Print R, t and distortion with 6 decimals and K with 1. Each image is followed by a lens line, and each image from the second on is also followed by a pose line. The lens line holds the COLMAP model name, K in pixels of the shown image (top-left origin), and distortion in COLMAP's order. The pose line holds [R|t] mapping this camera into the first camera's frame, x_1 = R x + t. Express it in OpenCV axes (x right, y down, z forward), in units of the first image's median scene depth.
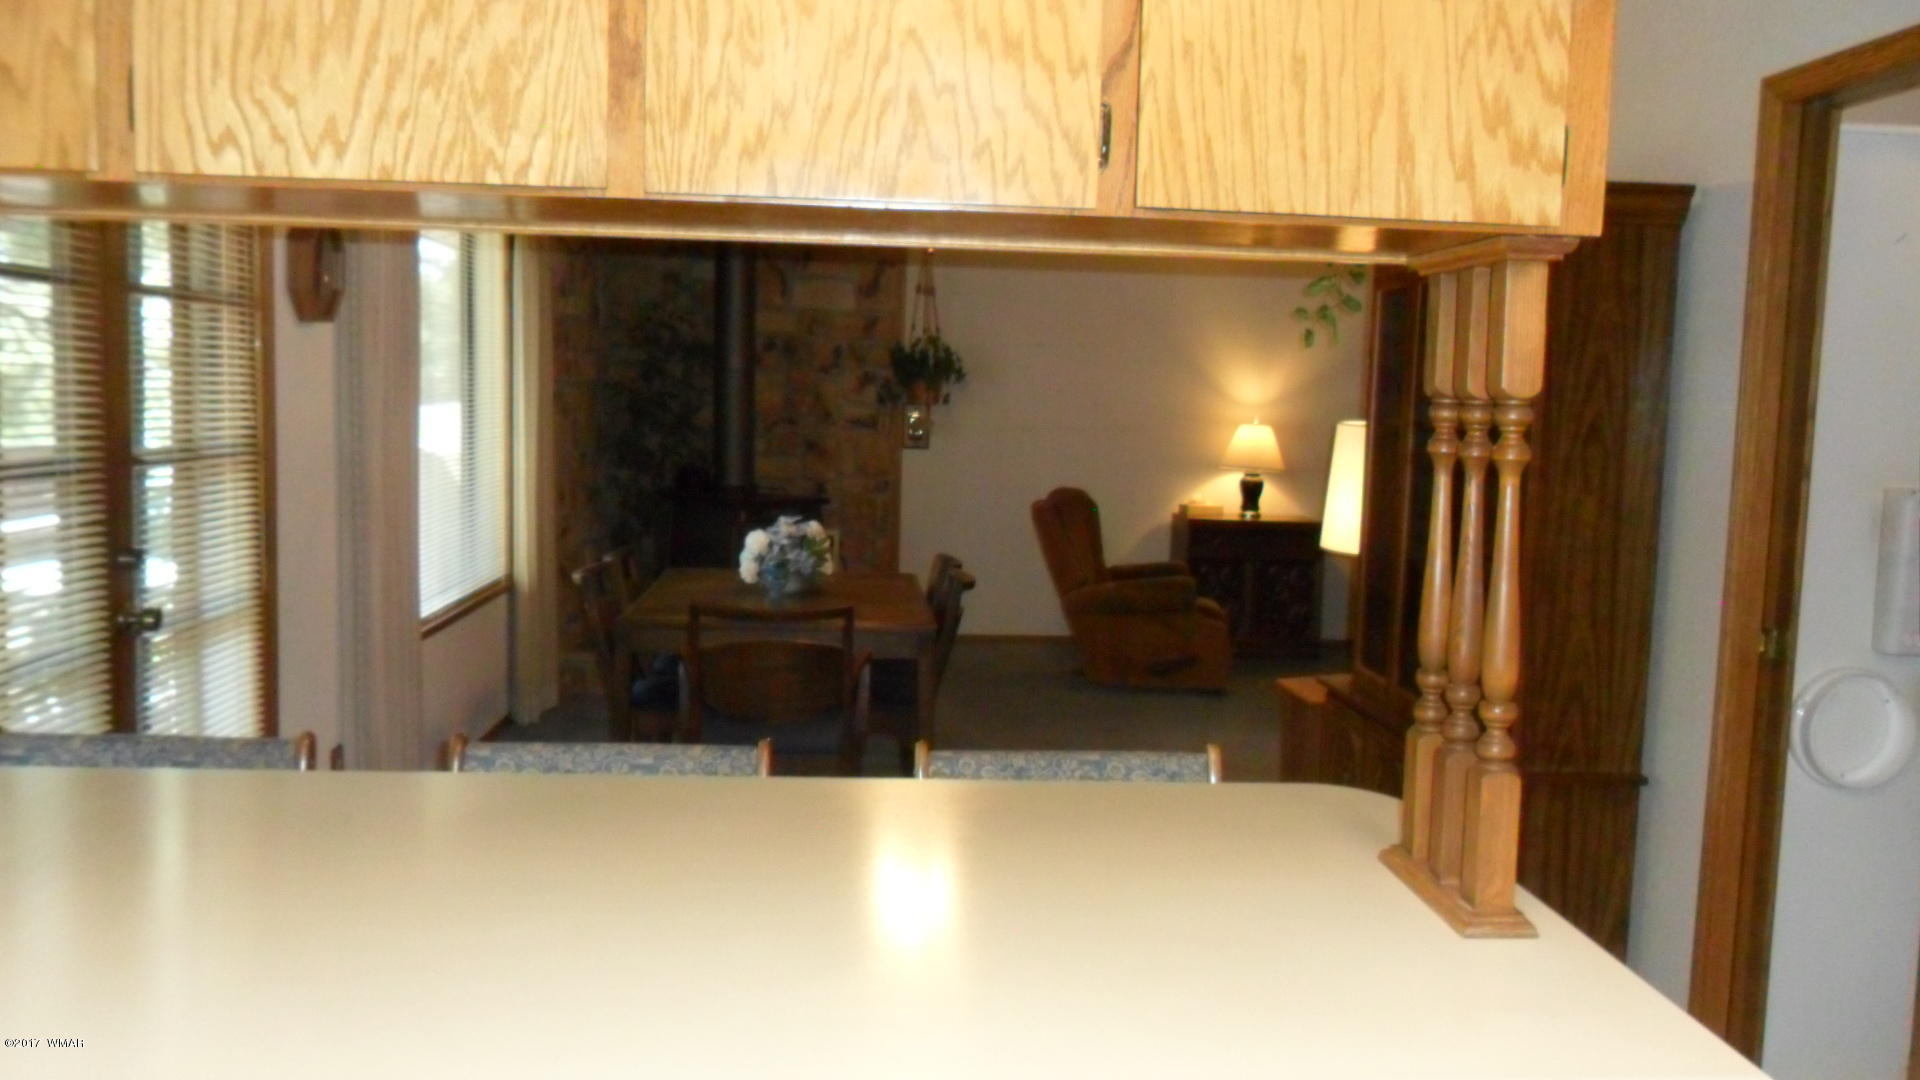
lens RADIAL K [[1572.3, 0, 960.9], [0, 1572.3, 541.9], [0, 0, 1]] dist [-0.026221, 0.031872]
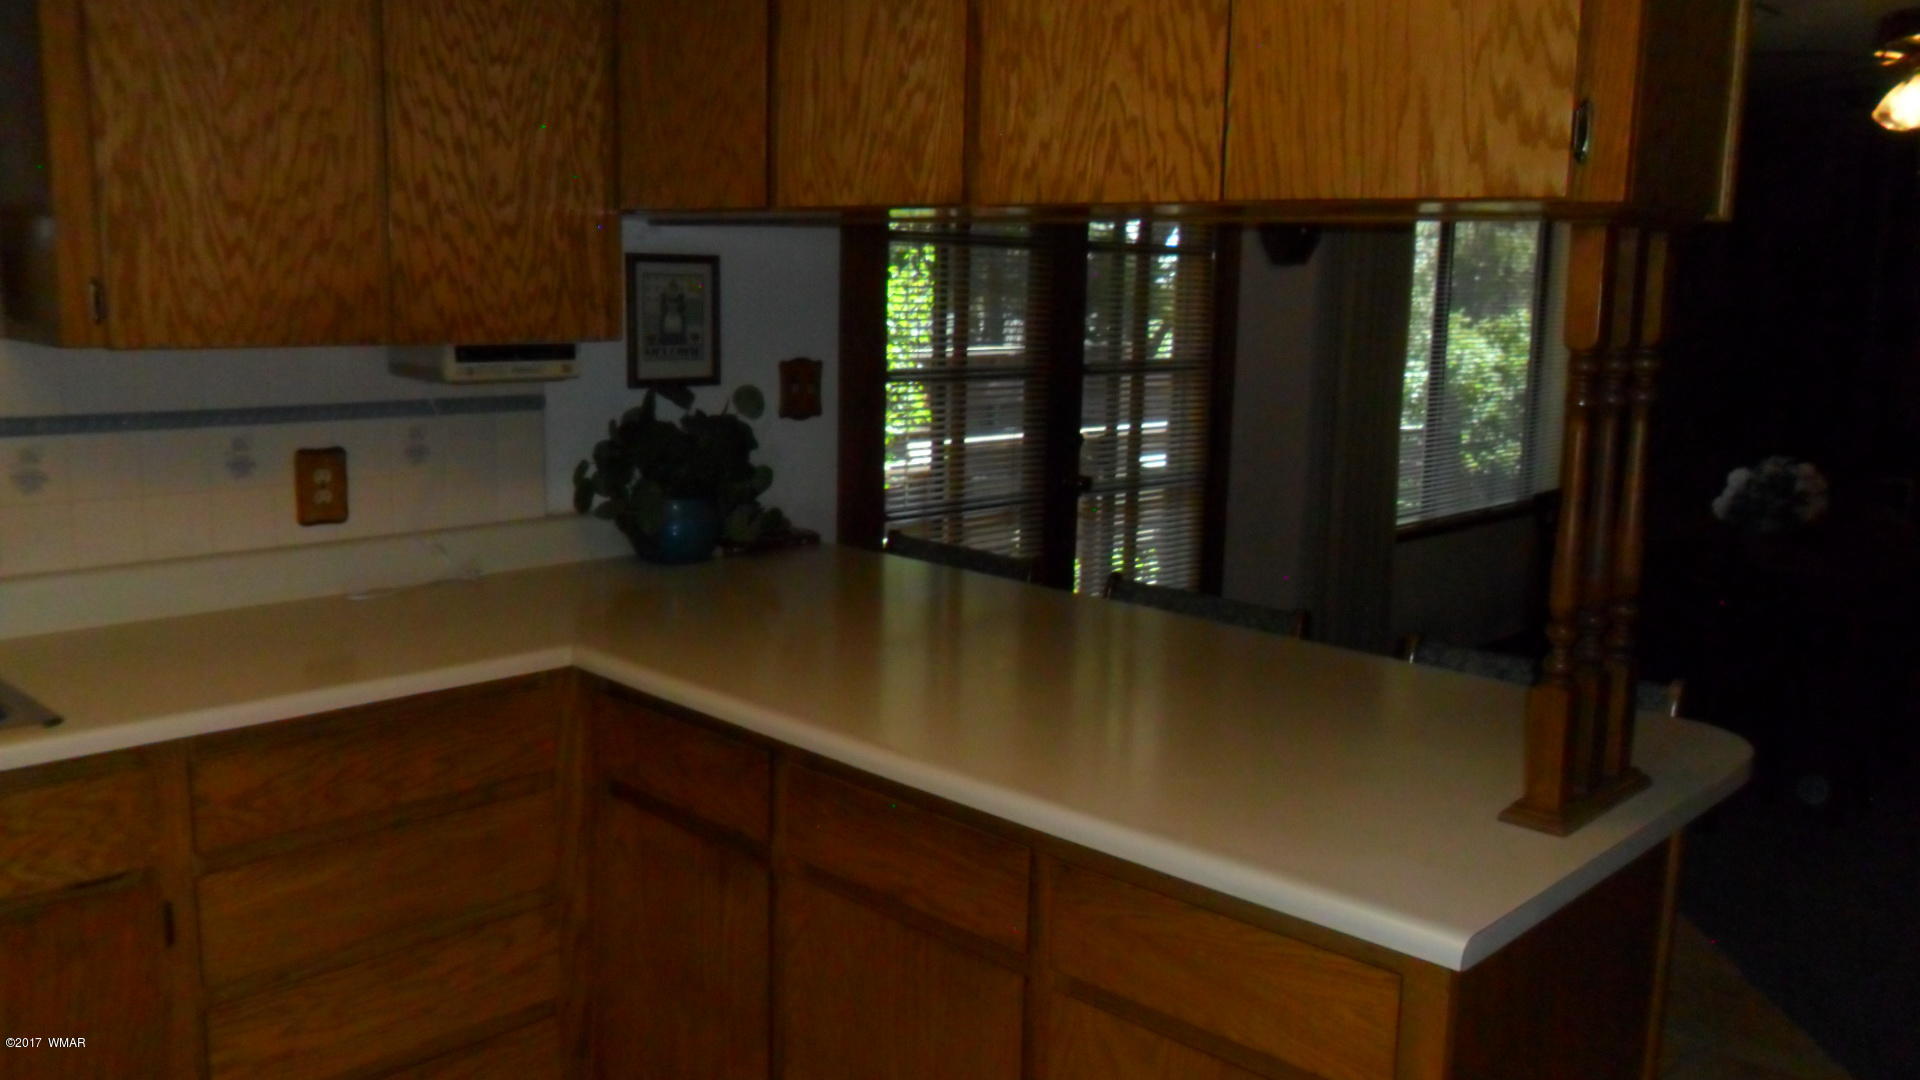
lens RADIAL K [[1572.3, 0, 946.0], [0, 1572.3, 542.0], [0, 0, 1]] dist [-0.026221, 0.031872]
pose [[0.677618, 0.109676, -0.727190, 0.947886], [-0.074613, 0.993967, 0.080385, -0.012275], [0.731619, -0.000212, 0.681713, -0.092186]]
